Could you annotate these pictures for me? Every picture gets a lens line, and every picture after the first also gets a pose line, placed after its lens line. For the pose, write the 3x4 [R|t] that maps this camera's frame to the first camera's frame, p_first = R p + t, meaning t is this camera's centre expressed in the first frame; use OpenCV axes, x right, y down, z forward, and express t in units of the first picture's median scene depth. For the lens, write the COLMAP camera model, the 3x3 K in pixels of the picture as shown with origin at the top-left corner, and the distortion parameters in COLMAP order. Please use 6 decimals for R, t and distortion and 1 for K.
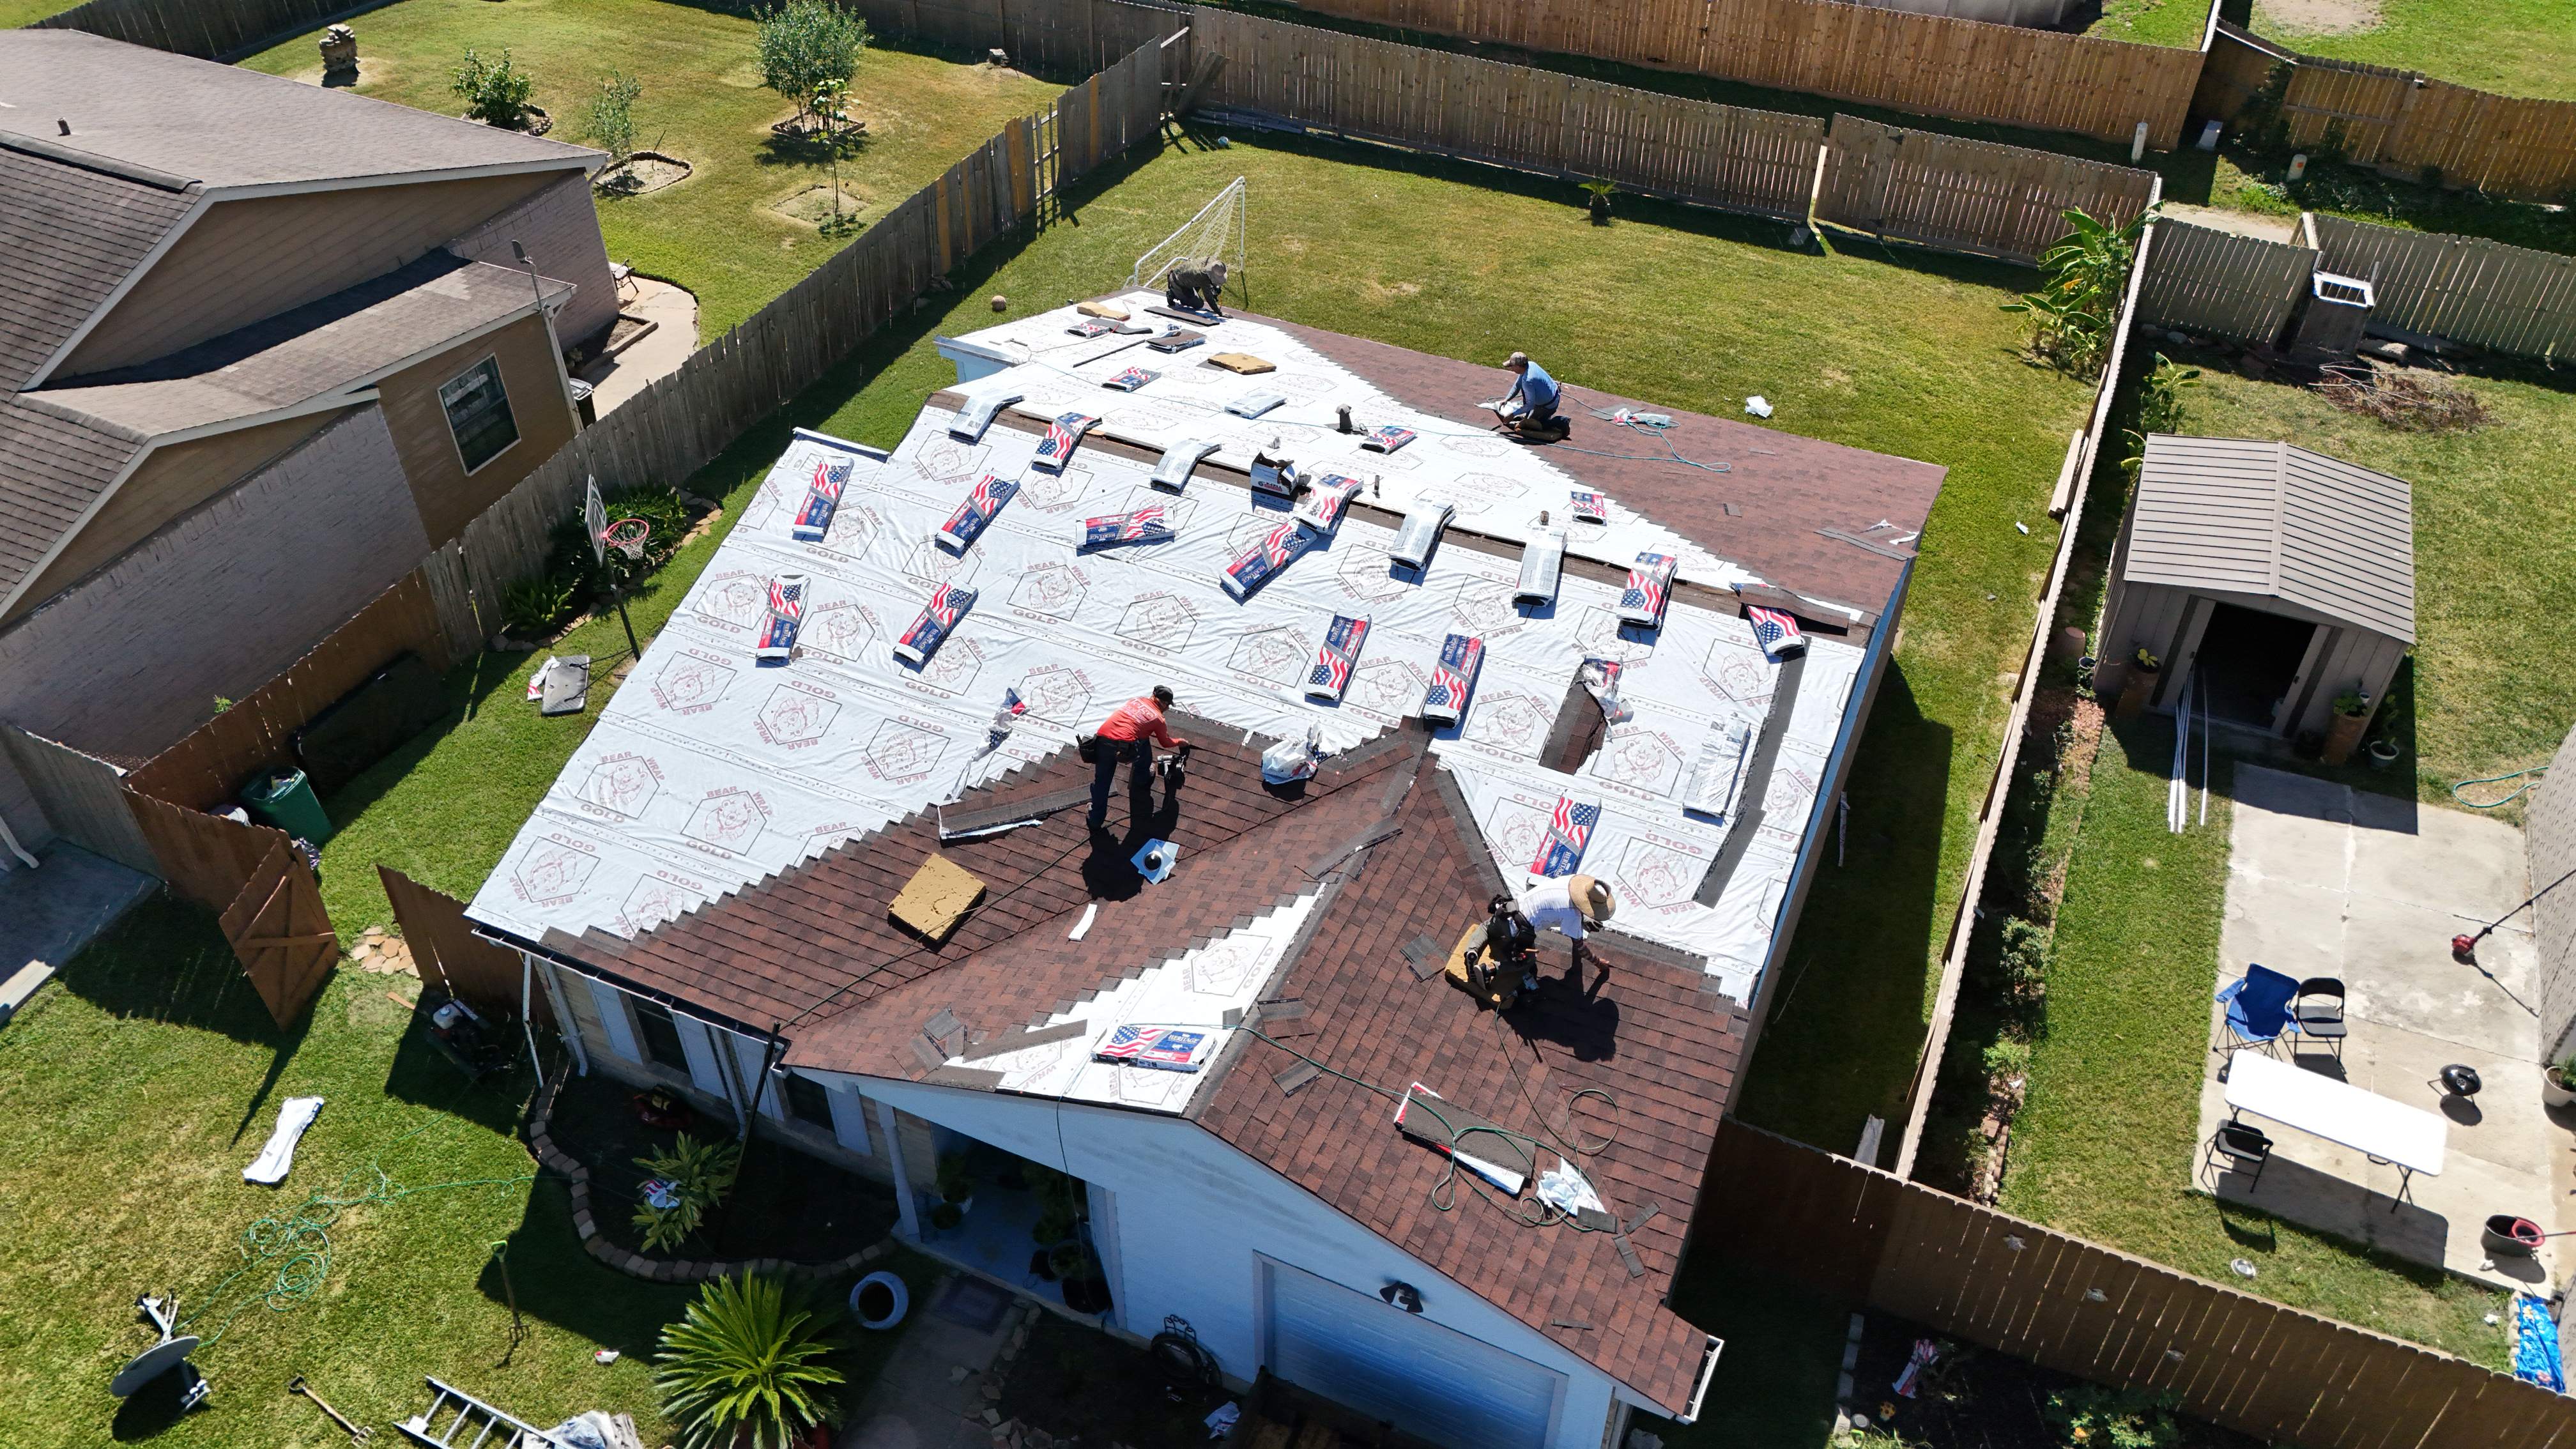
lens RADIAL K [[1901.1, 0, 1287.9], [0, 1901.1, 711.1], [0, 0, 1]] dist [0.076767, -0.070463]
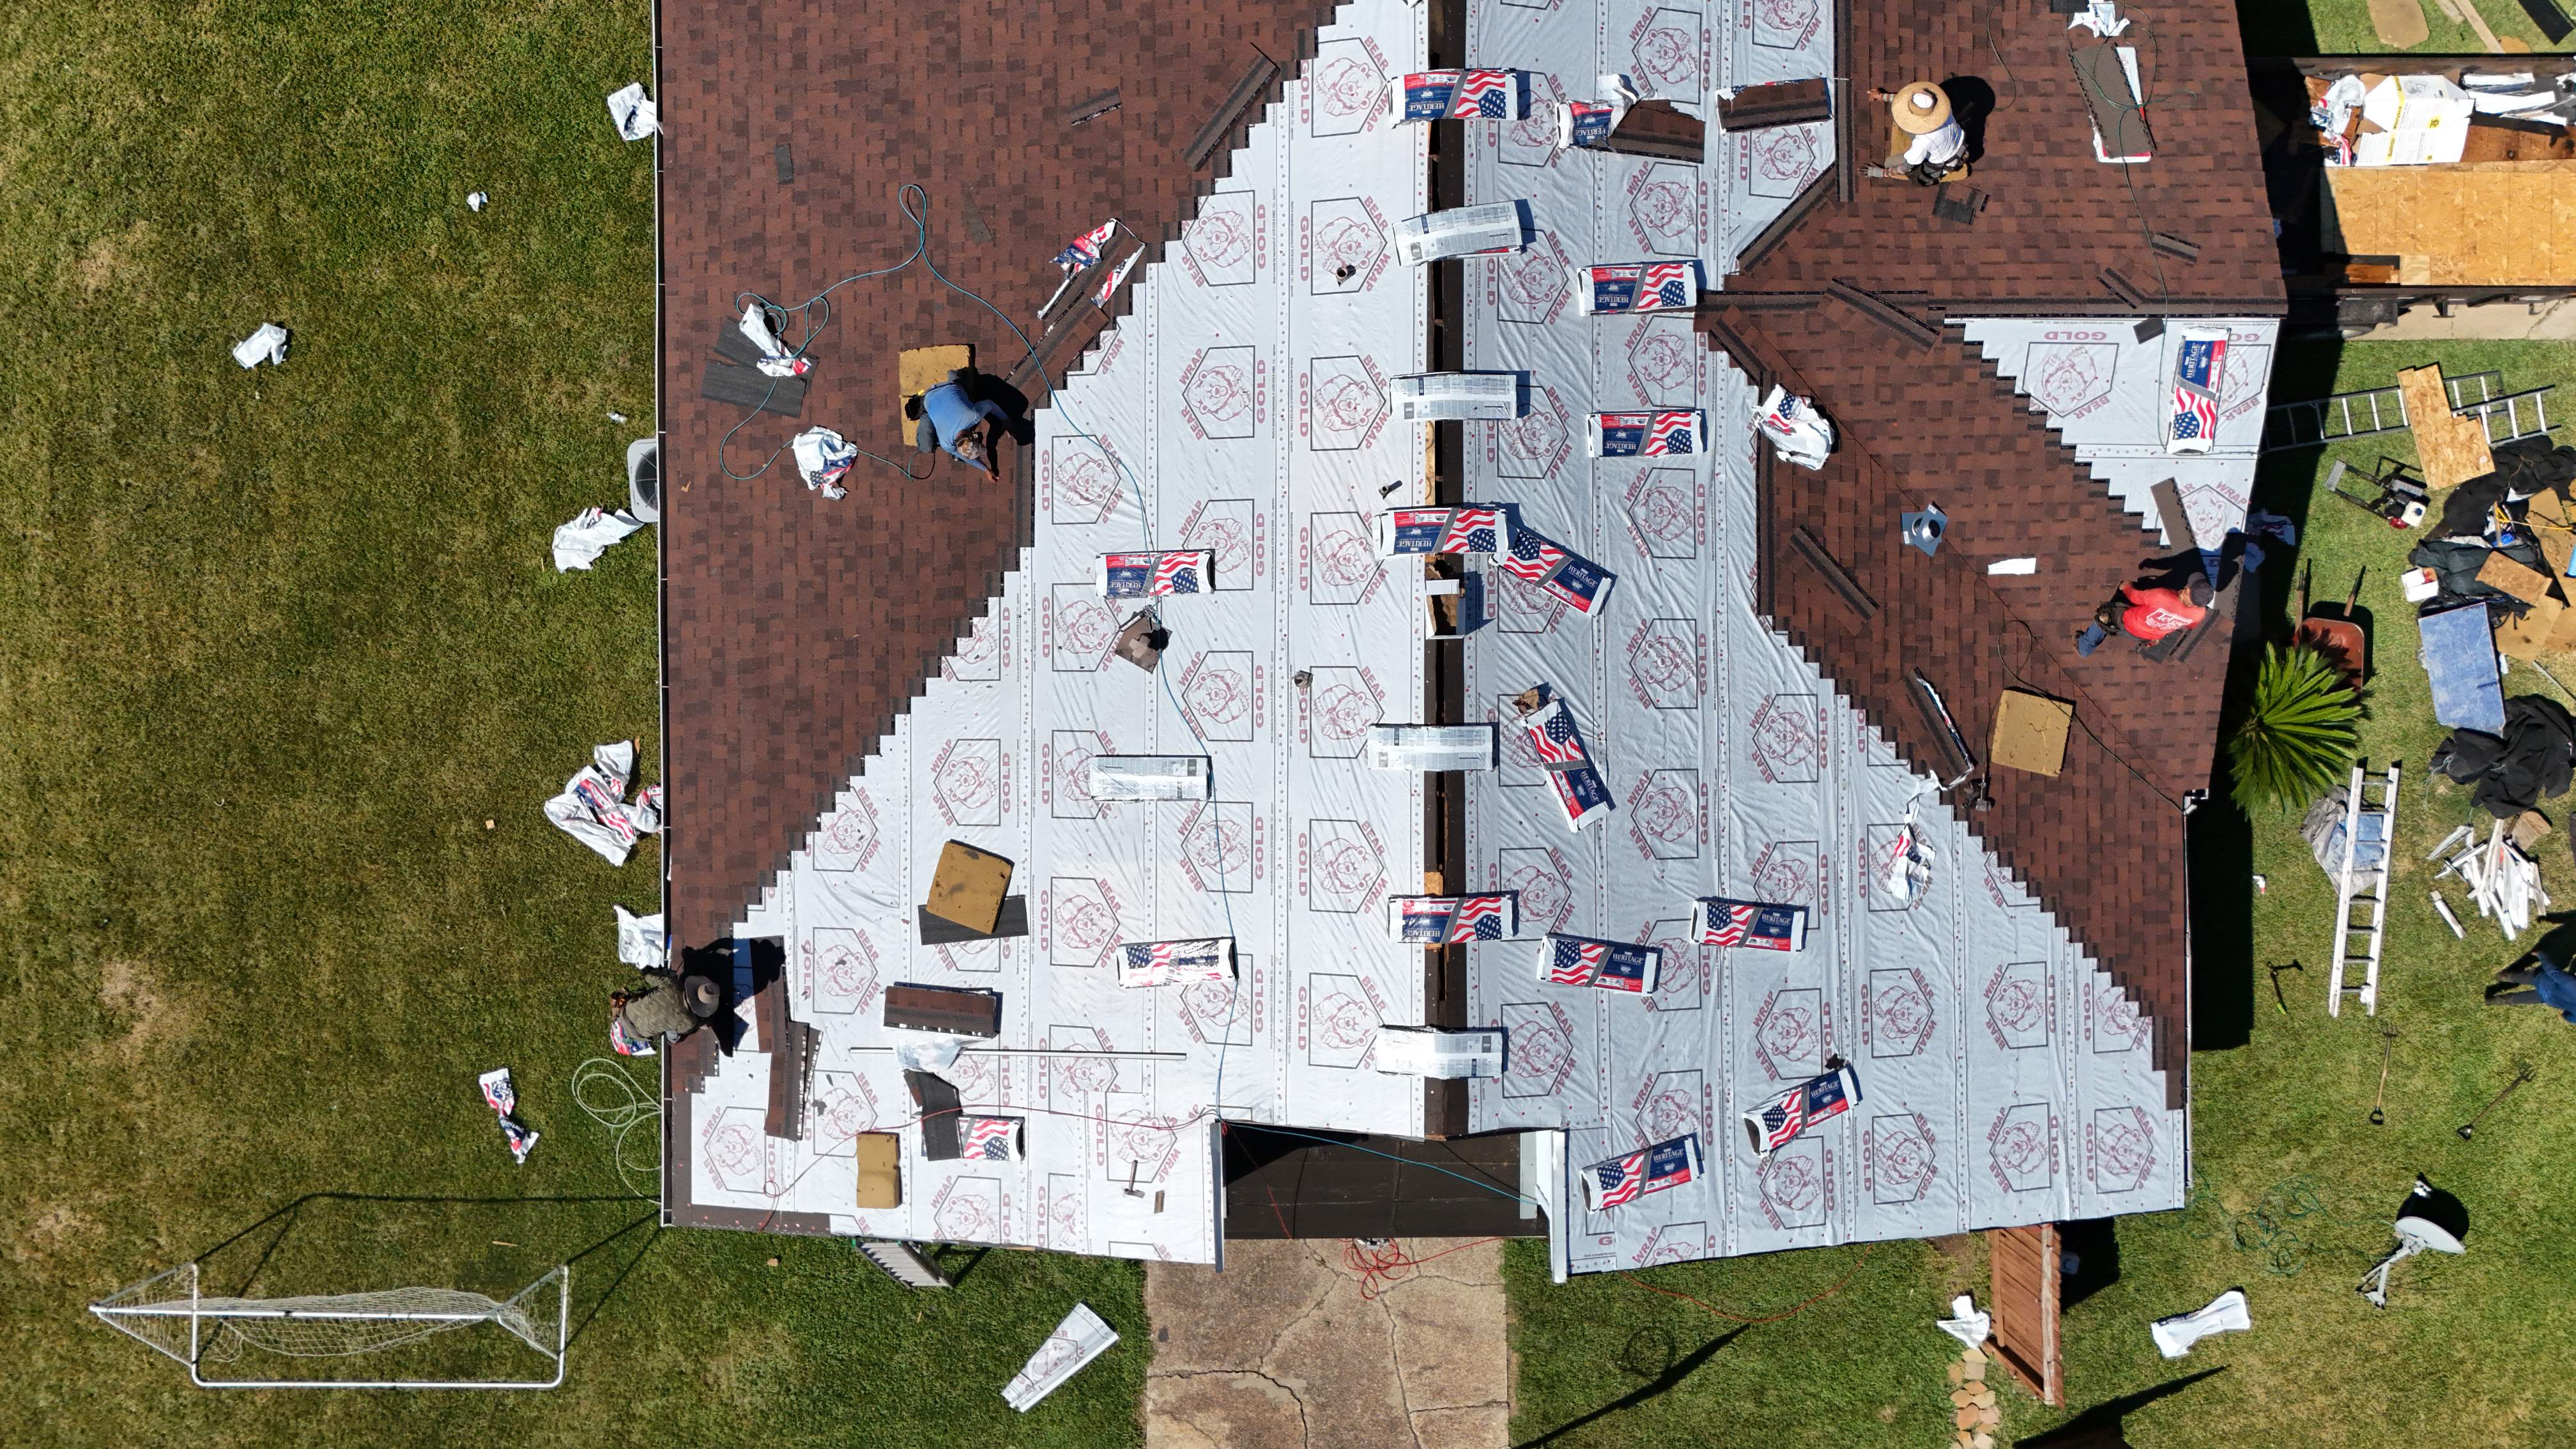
lens RADIAL K [[1901.1, 0, 1284.5], [0, 1901.1, 720.0], [0, 0, 1]] dist [0.076767, -0.070463]
pose [[-0.417658, -0.908565, -0.008484, -0.013313], [0.581660, -0.274533, 0.765704, -0.736922], [-0.698021, 0.314868, 0.643137, 0.557369]]
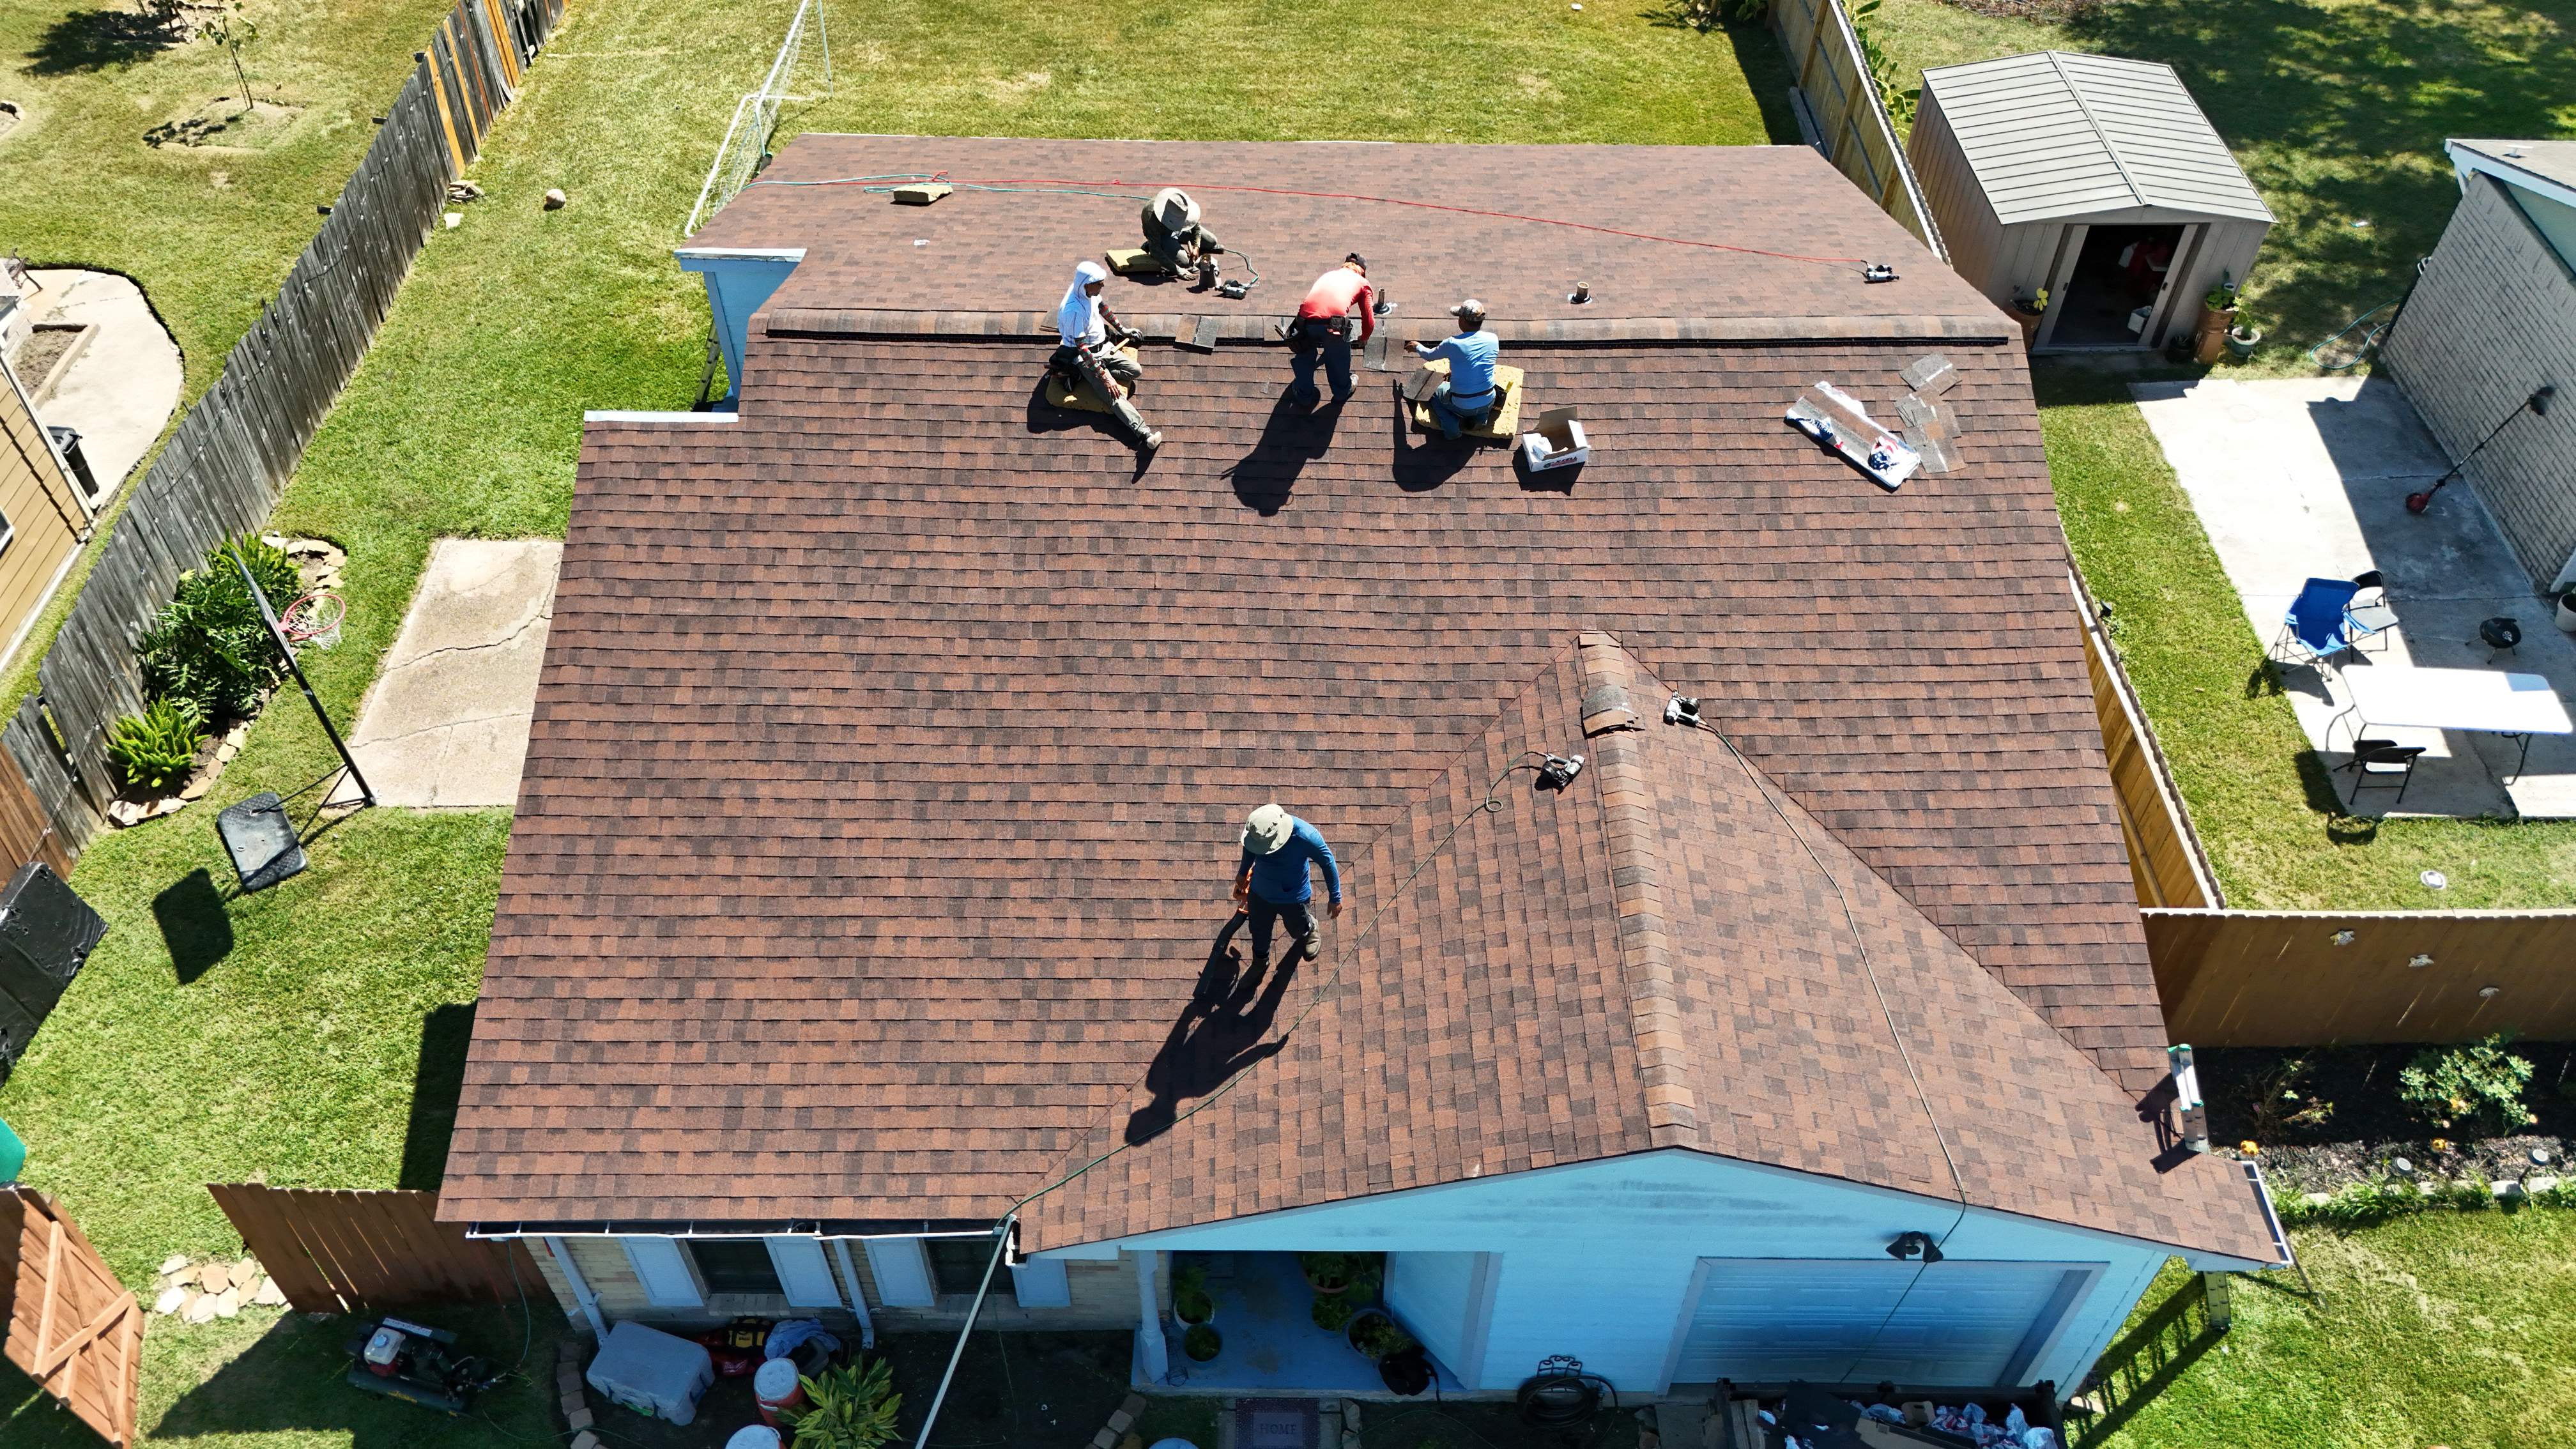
lens RADIAL K [[1901.1, 0, 1286.7], [0, 1901.1, 712.2], [0, 0, 1]] dist [0.076767, -0.070463]
pose [[0.911632, -0.292589, 0.288650, -0.268920], [0.260222, 0.954496, 0.145676, -0.079884], [-0.318138, -0.057690, 0.946287, 0.234435]]
